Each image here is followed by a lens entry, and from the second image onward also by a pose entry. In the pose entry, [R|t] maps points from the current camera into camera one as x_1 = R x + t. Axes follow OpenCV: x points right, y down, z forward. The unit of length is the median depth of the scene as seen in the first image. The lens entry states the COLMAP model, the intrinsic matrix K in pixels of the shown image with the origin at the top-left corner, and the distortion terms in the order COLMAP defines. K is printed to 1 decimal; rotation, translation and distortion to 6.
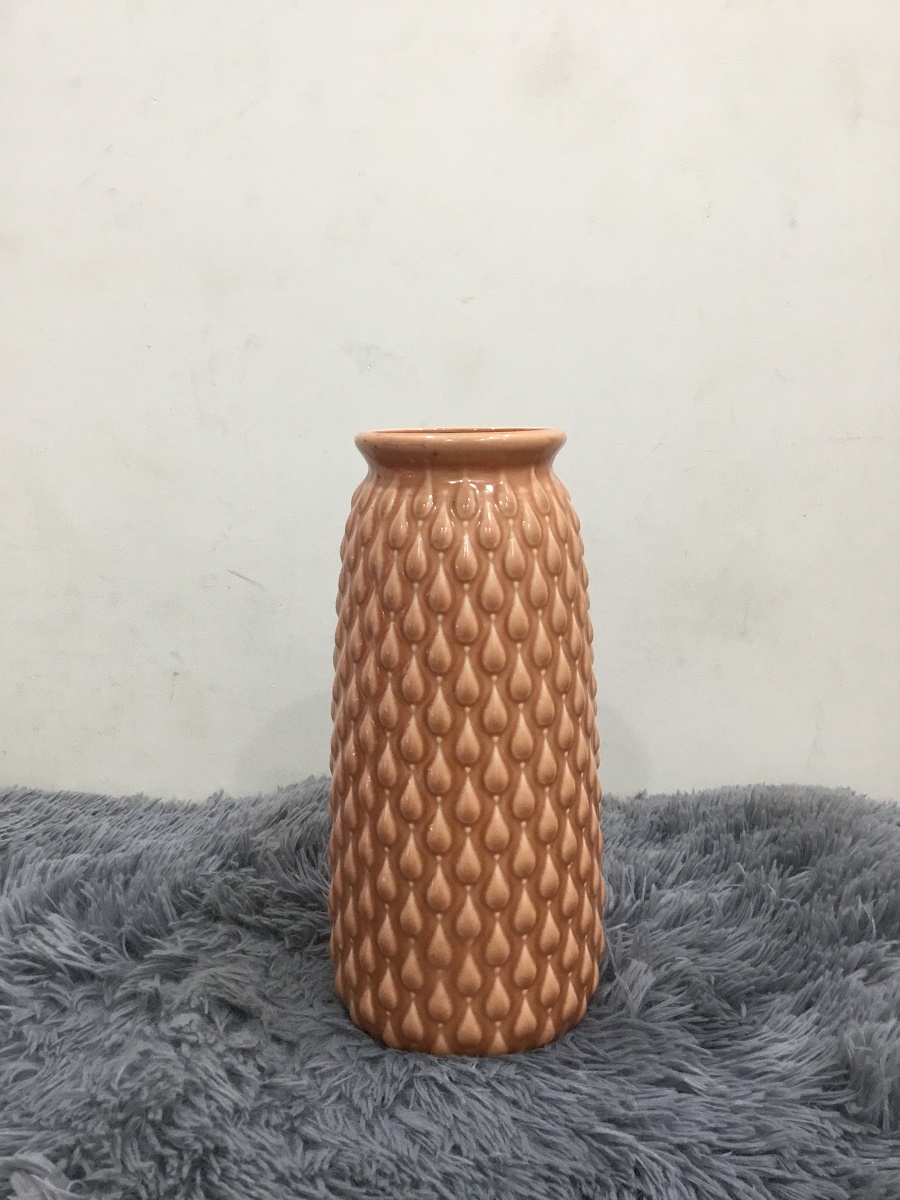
lens RADIAL K [[1092.3, 0, 446.4], [0, 1092.3, 585.8], [0, 0, 1]] dist [0.025898, -0.091068]
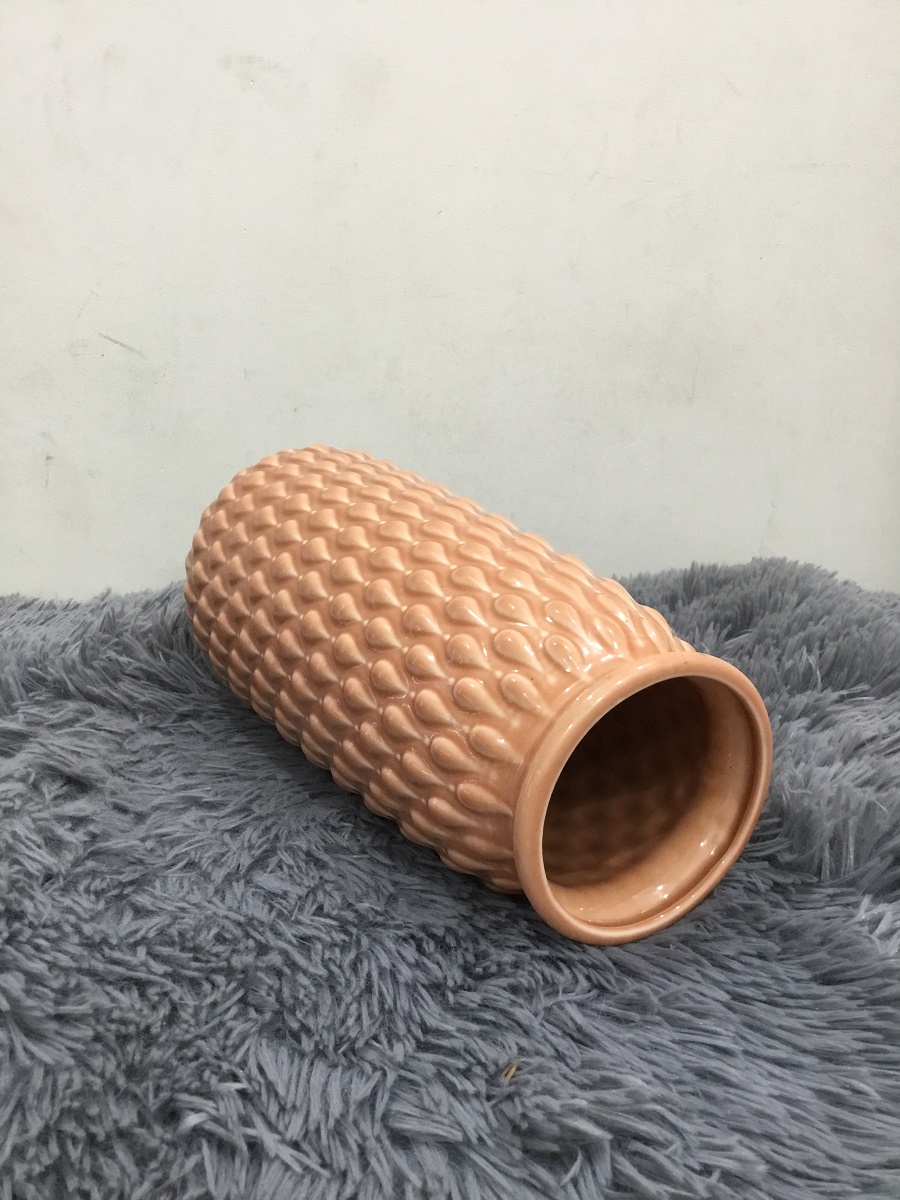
lens RADIAL K [[1092.3, 0, 439.9], [0, 1092.3, 603.5], [0, 0, 1]] dist [0.025898, -0.091068]
pose [[0.999574, -0.019945, 0.021305, 0.077940], [0.017013, 0.991386, 0.129860, 0.145529], [-0.023712, -0.129442, 0.991303, 0.164885]]
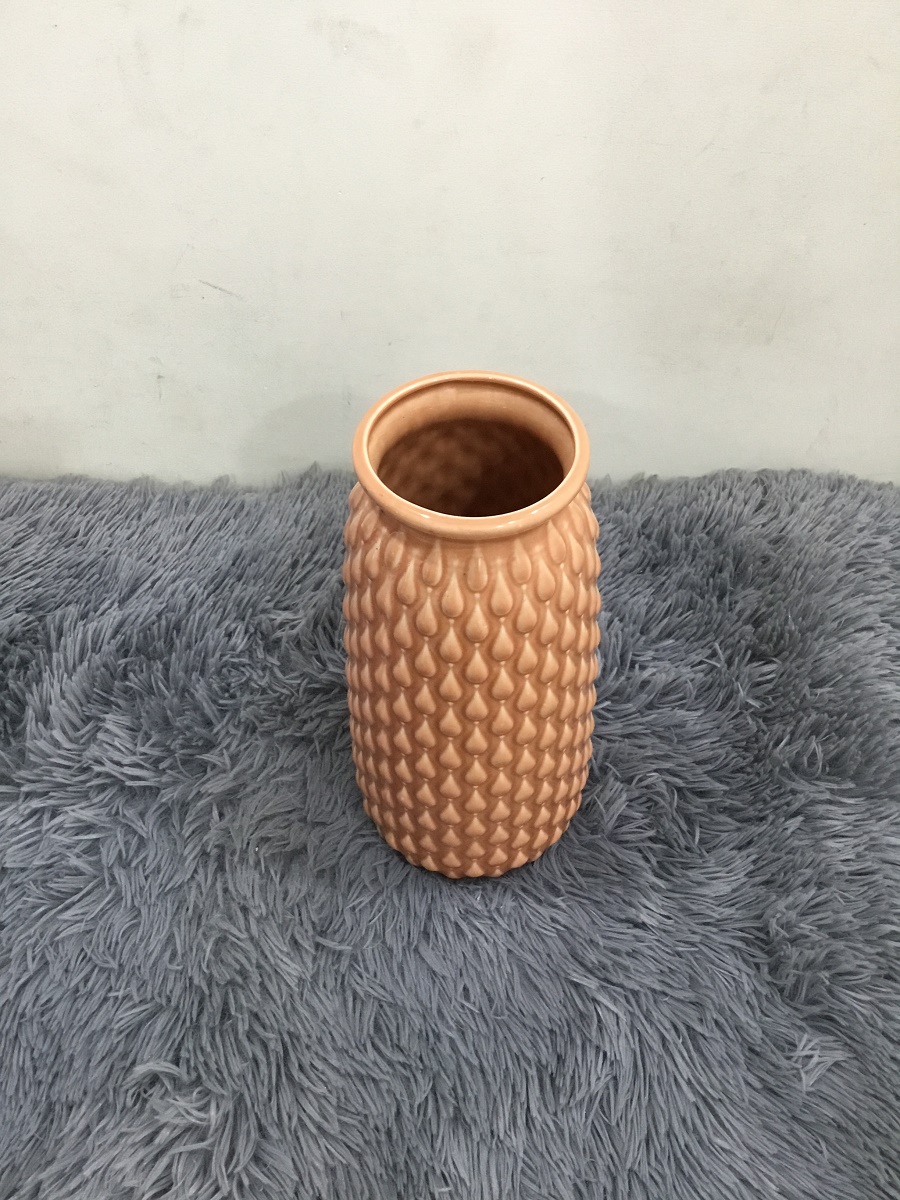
lens RADIAL K [[1092.3, 0, 461.8], [0, 1092.3, 603.0], [0, 0, 1]] dist [0.025898, -0.091068]
pose [[0.999730, -0.014133, 0.018455, -0.013017], [-0.001506, 0.752904, 0.658129, -0.649835], [-0.023196, -0.657979, 0.752679, 0.260540]]
